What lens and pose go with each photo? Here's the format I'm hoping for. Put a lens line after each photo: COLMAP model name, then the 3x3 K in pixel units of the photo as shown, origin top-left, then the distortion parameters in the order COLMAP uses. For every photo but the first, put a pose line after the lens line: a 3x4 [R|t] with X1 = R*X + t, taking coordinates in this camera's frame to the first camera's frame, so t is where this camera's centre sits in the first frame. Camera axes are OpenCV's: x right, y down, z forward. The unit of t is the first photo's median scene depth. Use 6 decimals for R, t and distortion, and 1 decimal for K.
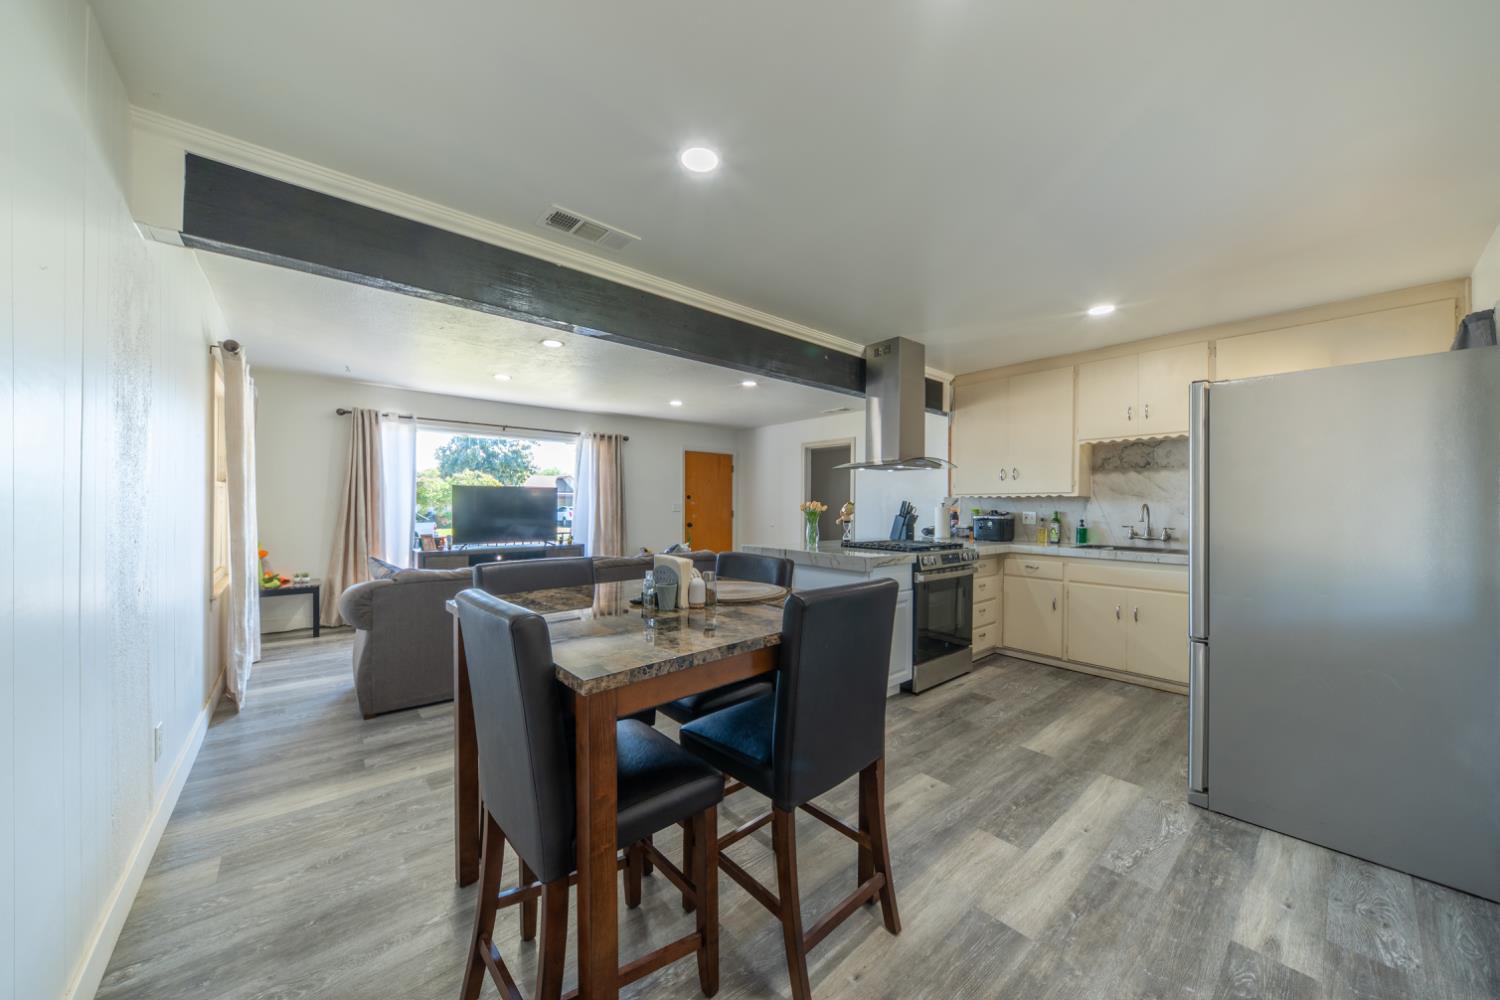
lens RADIAL K [[522.3, 0, 754.5], [0, 522.3, 511.1], [0, 0, 1]] dist [0.002784, -0.003447]
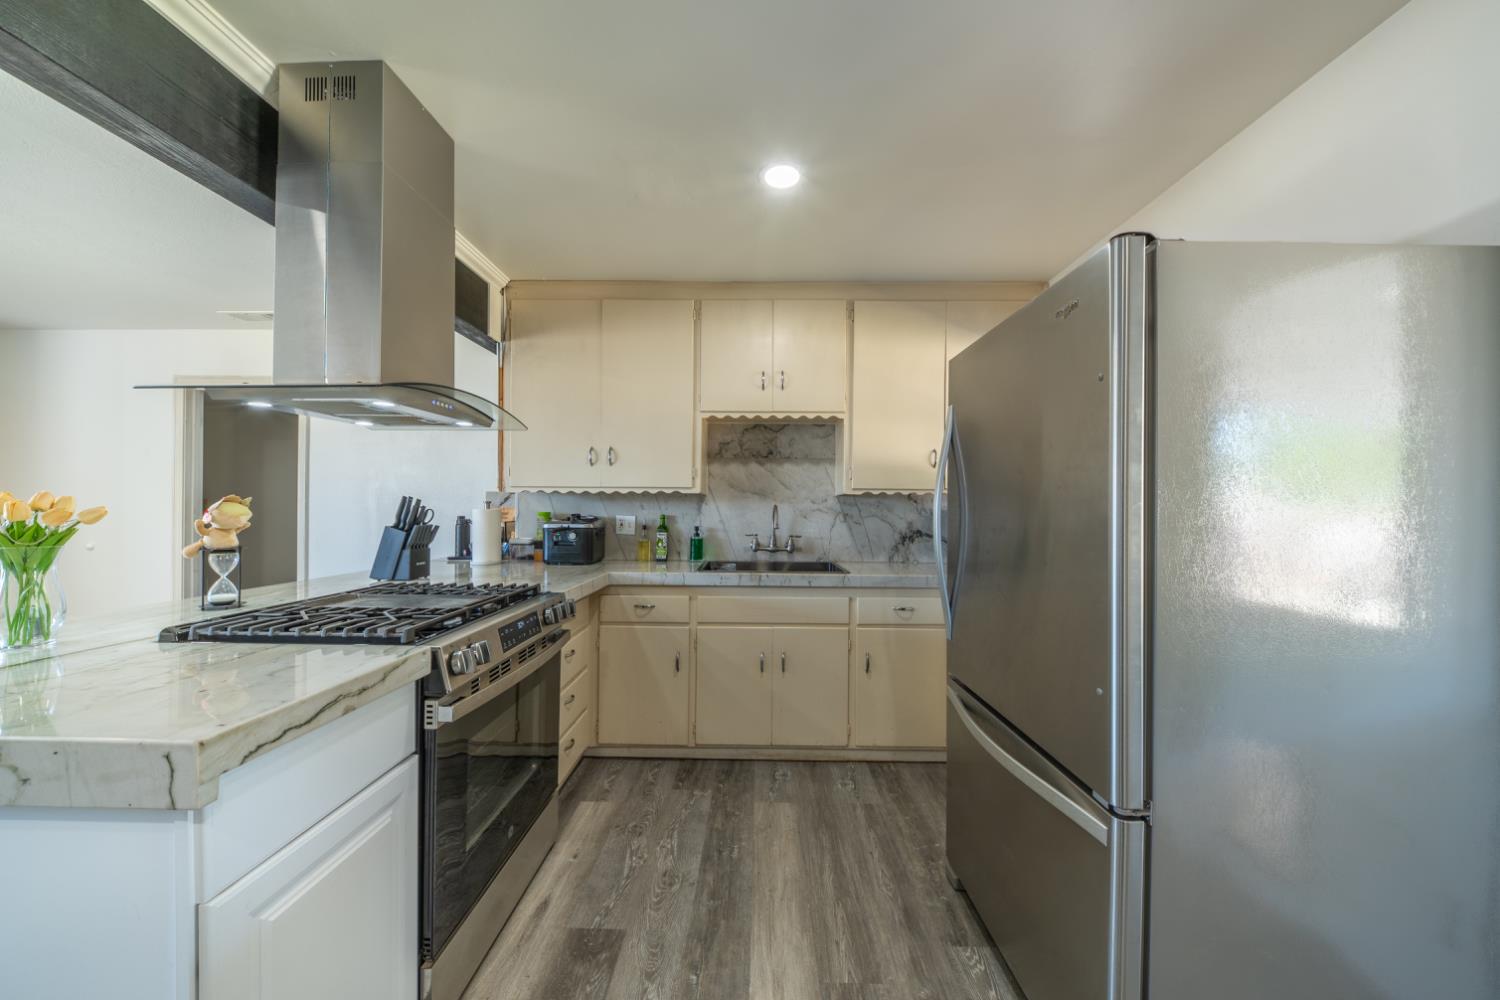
lens RADIAL K [[522.3, 0, 756.6], [0, 522.3, 504.5], [0, 0, 1]] dist [0.002784, -0.003447]
pose [[0.662782, 0.004236, 0.748801, 0.157511], [0.002136, 0.999969, -0.007547, -0.008519], [-0.748810, 0.006601, 0.662752, 0.494251]]
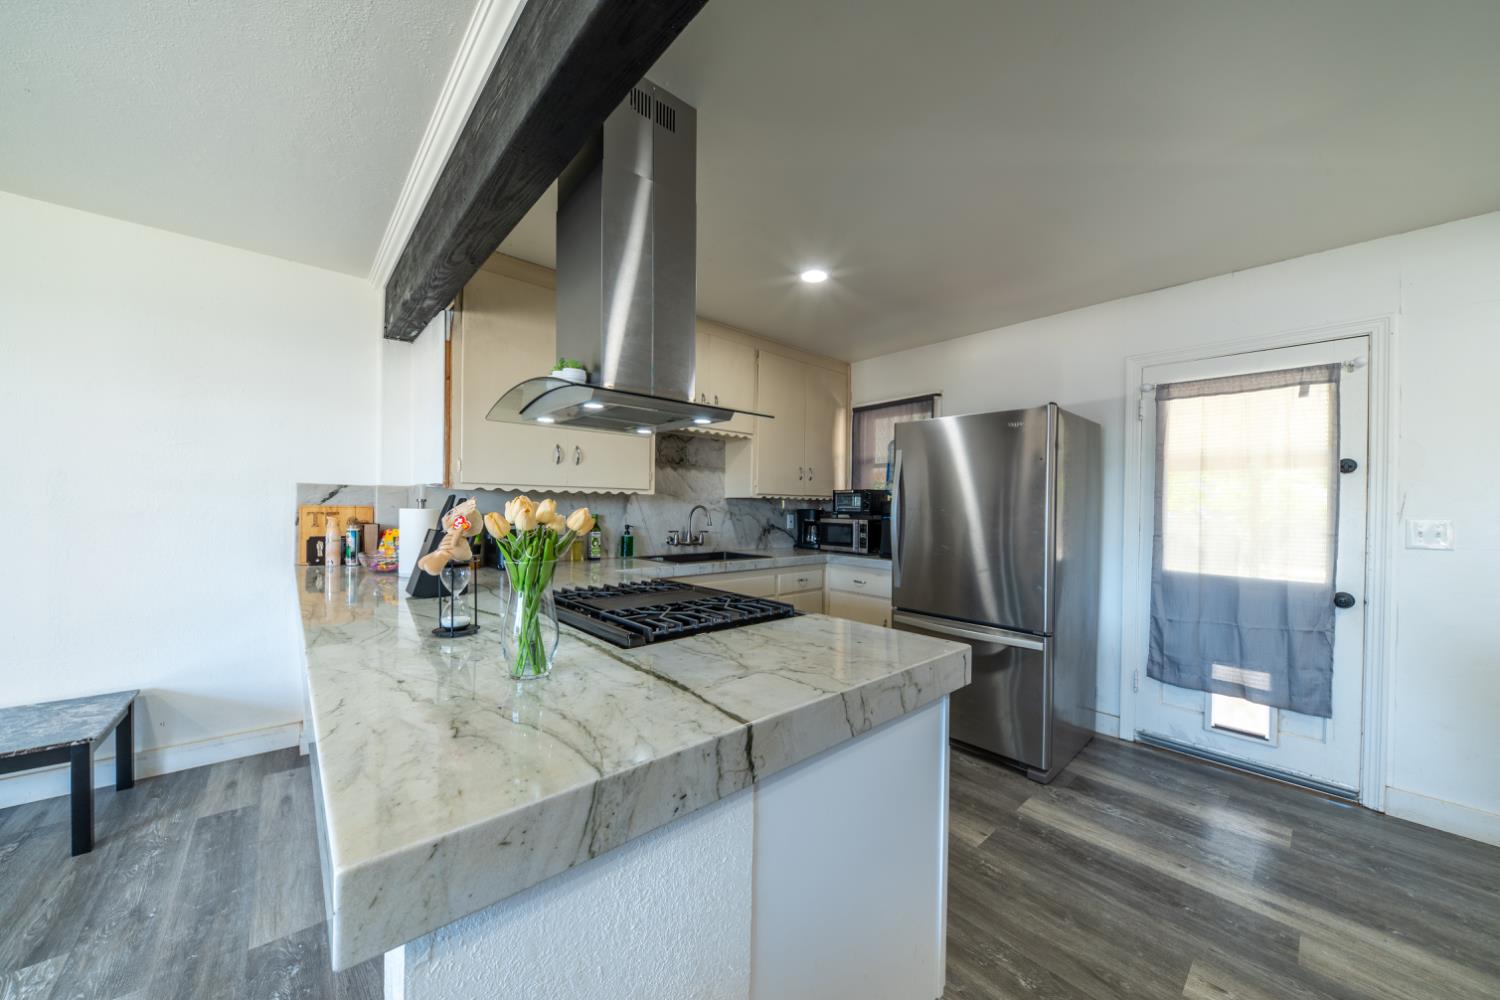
lens RADIAL K [[522.3, 0, 758.4], [0, 522.3, 501.2], [0, 0, 1]] dist [0.002784, -0.003447]
pose [[-0.022806, 0.006796, 0.999717, -0.139242], [-0.006497, 0.999955, -0.006946, -0.014902], [-0.999719, -0.006654, -0.022760, 0.872010]]
